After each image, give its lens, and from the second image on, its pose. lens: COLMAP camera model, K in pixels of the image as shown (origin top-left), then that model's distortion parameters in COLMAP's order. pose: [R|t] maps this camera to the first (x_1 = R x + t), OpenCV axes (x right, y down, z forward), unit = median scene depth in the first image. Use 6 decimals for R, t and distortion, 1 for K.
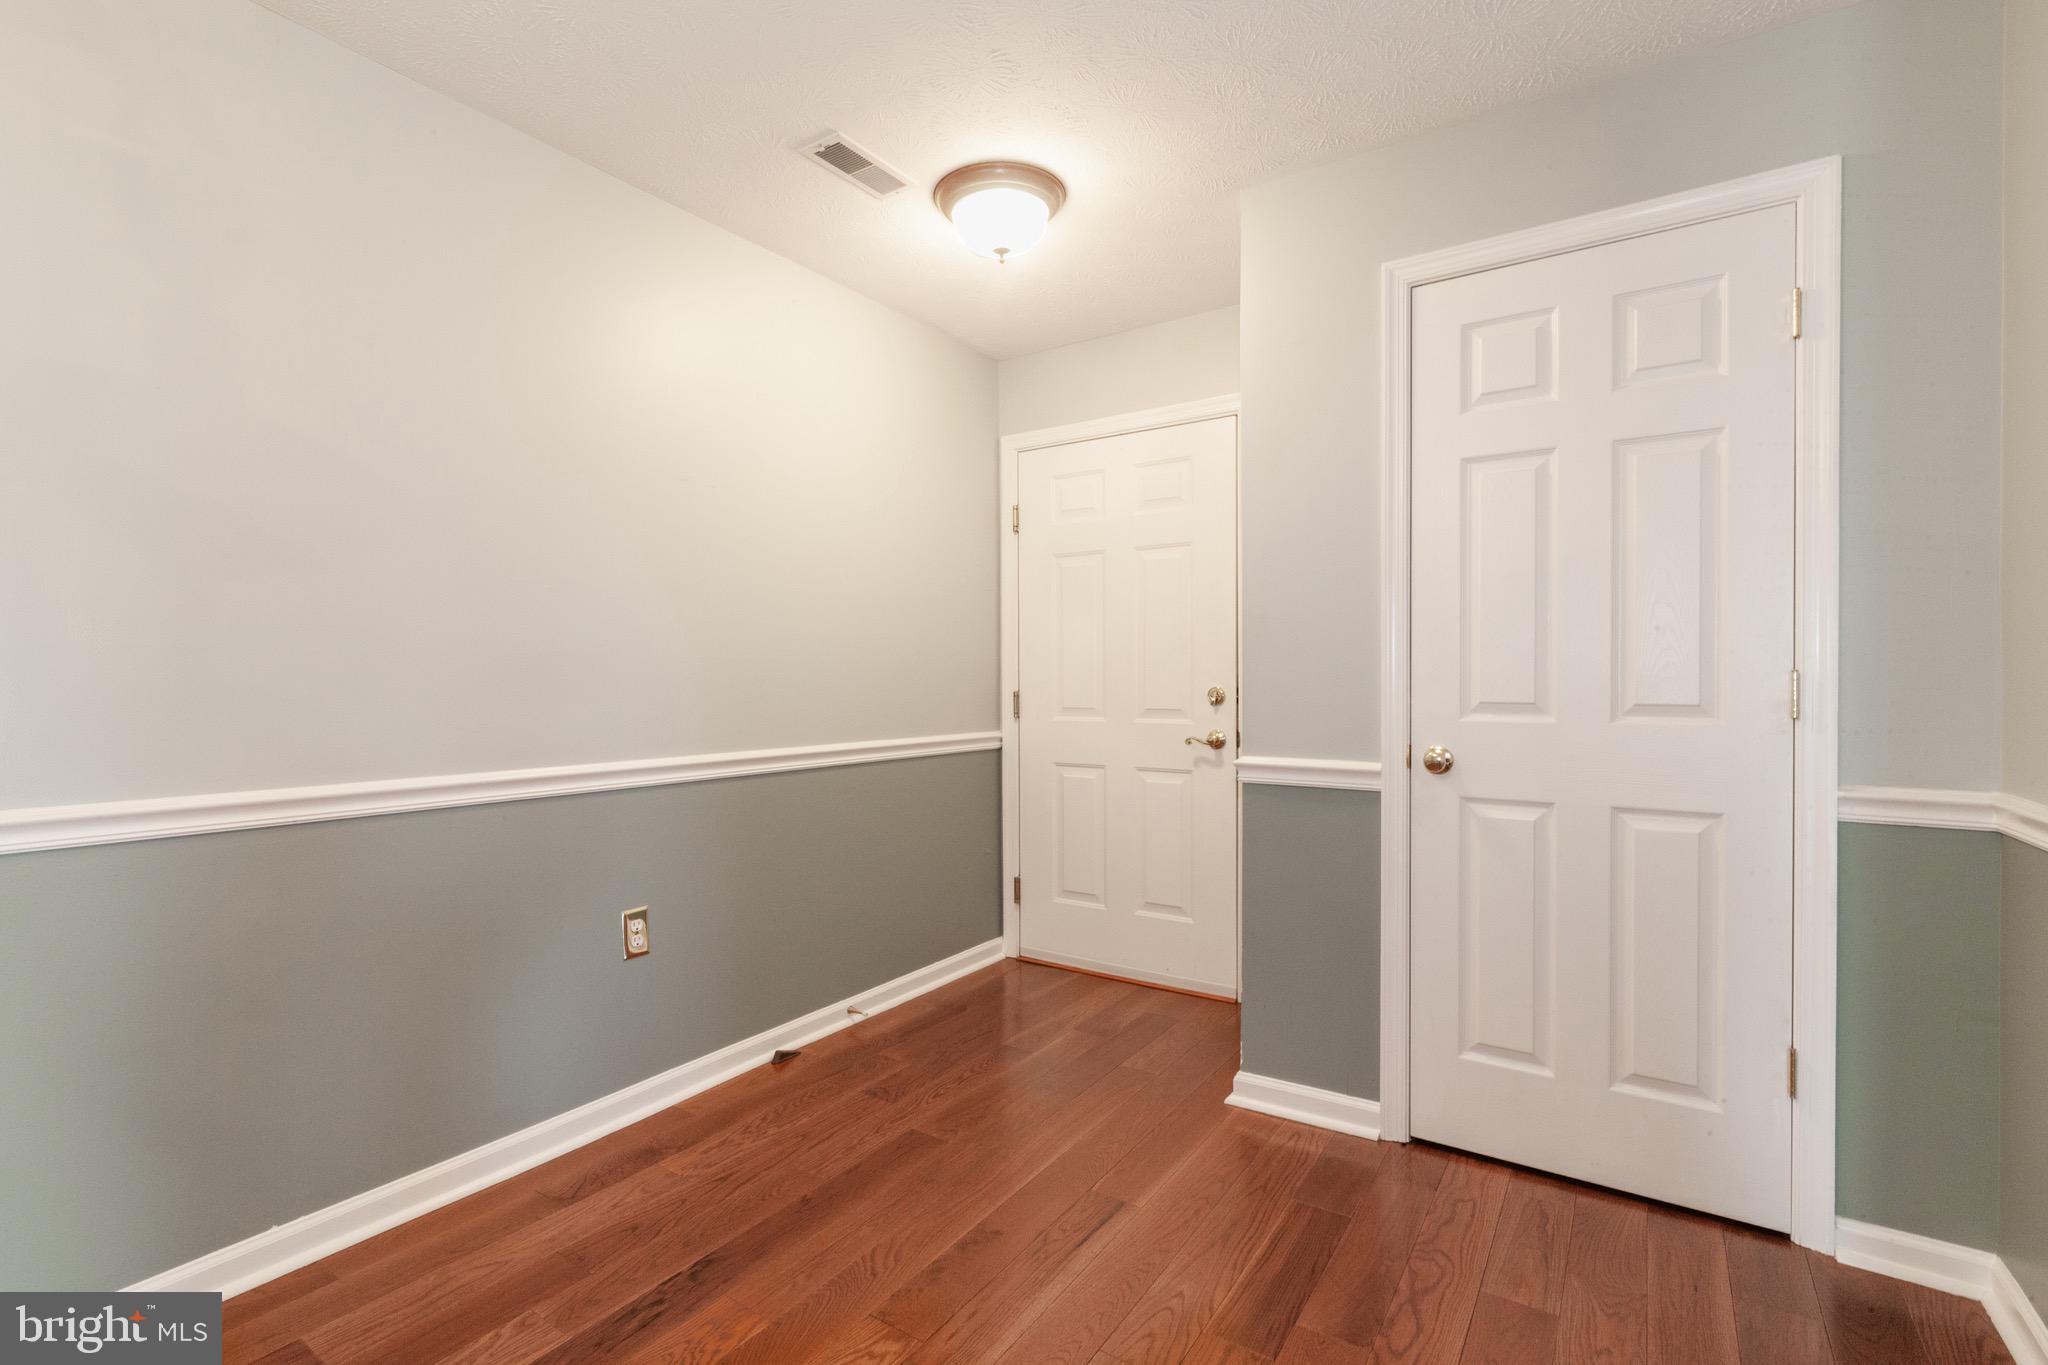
lens RADIAL K [[929.7, 0, 1033.1], [0, 929.7, 686.0], [0, 0, 1]] dist [0.001279, -0.001281]
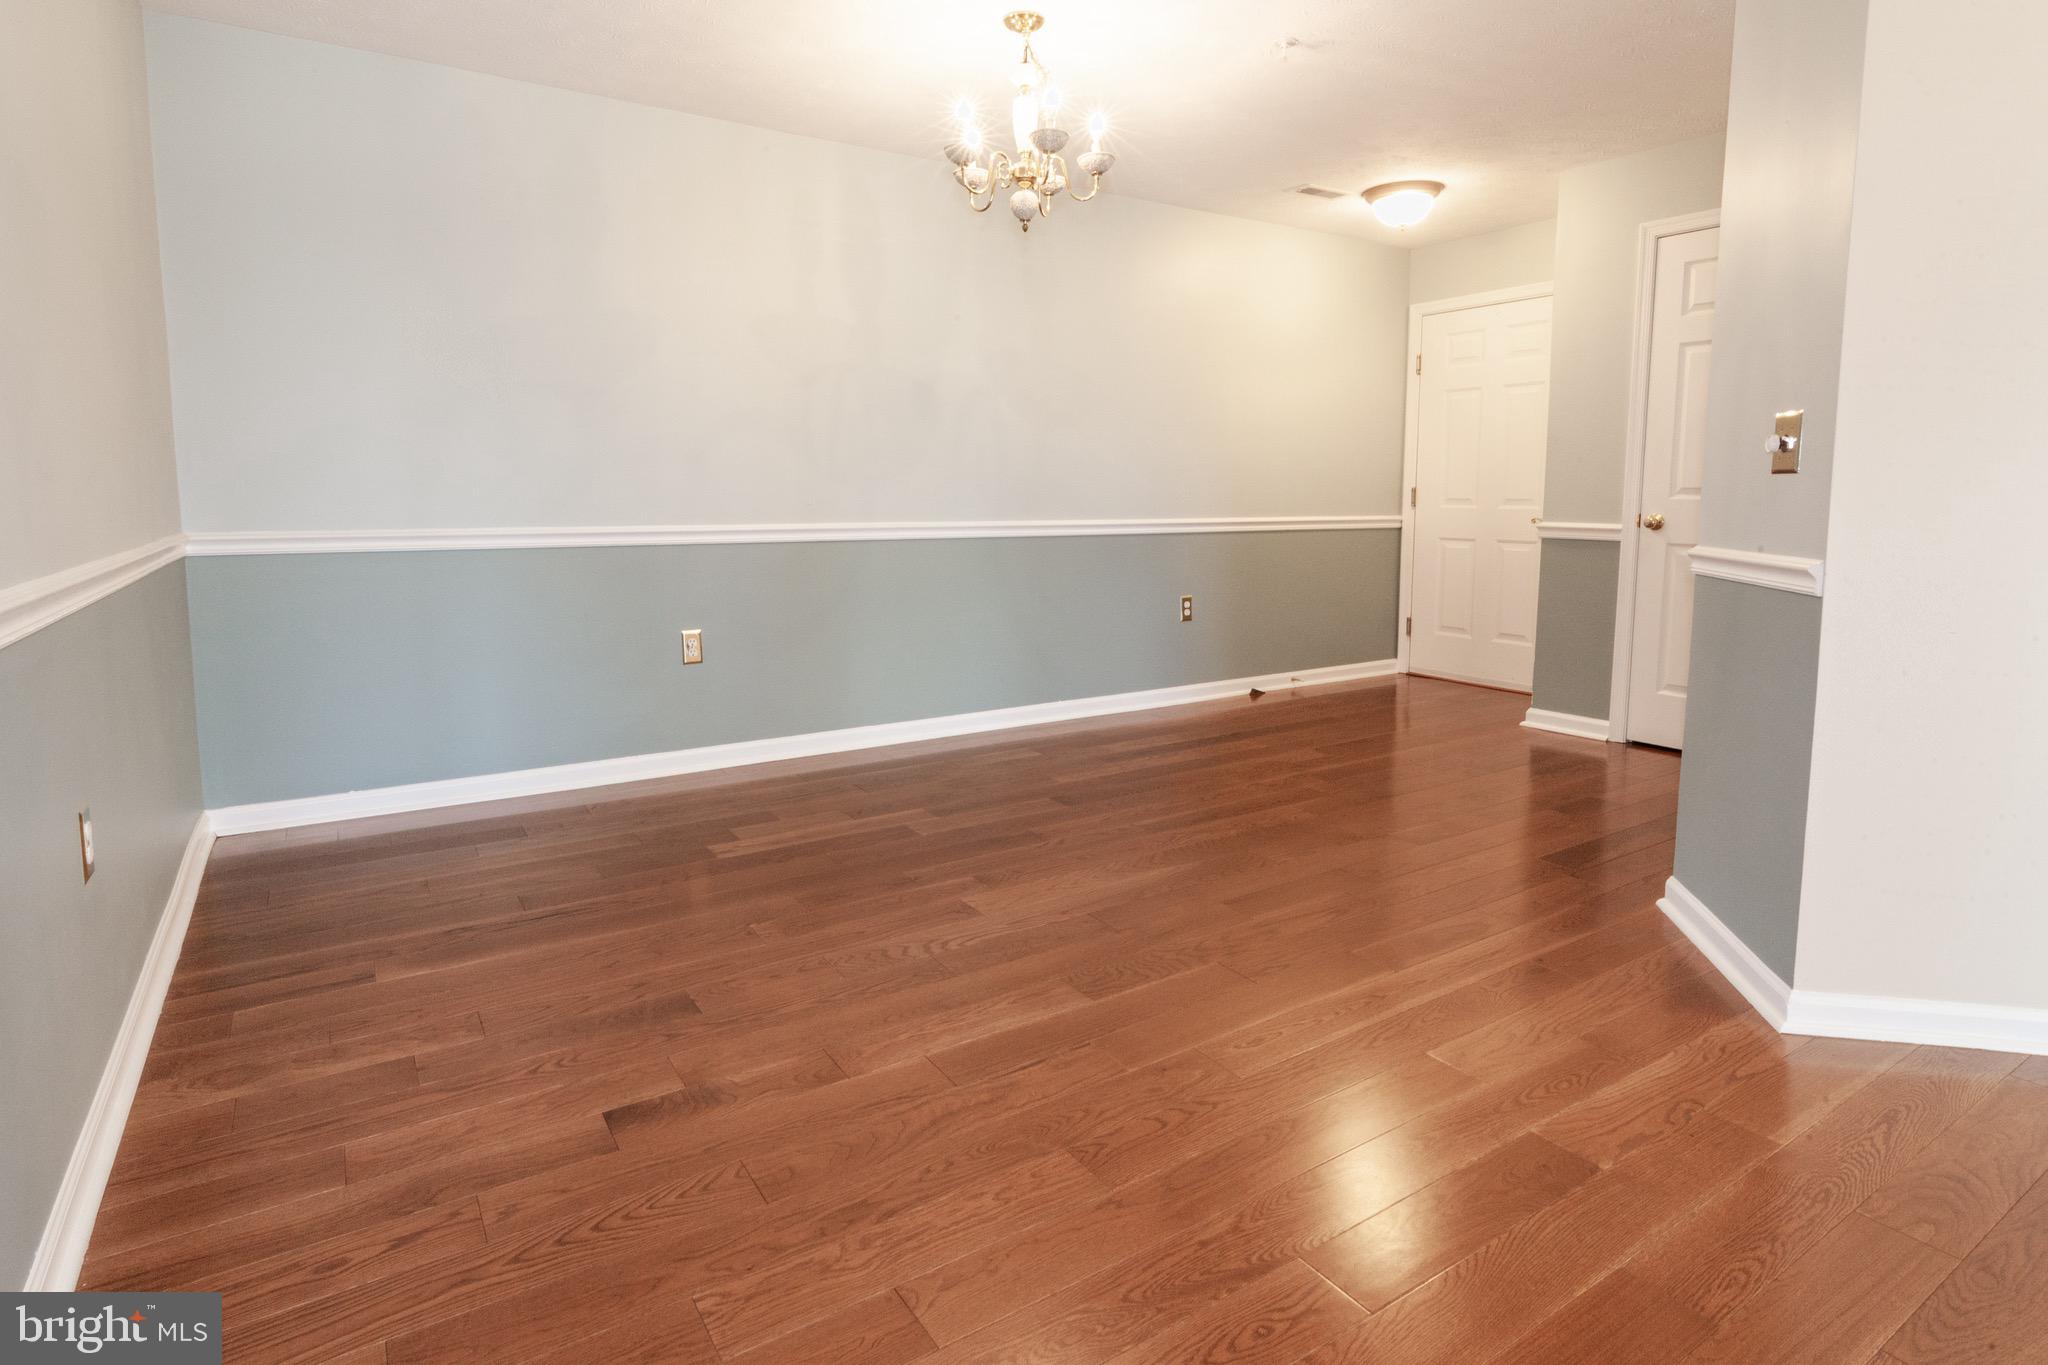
lens RADIAL K [[1074.2, 0, 1017.7], [0, 1074.2, 600.7], [0, 0, 1]] dist [-0.004794, 0.000067]
pose [[0.914433, 0.045575, -0.402163, 0.142974], [-0.007870, 0.995454, 0.094916, 0.040011], [0.404661, -0.083629, 0.910635, -1.128704]]
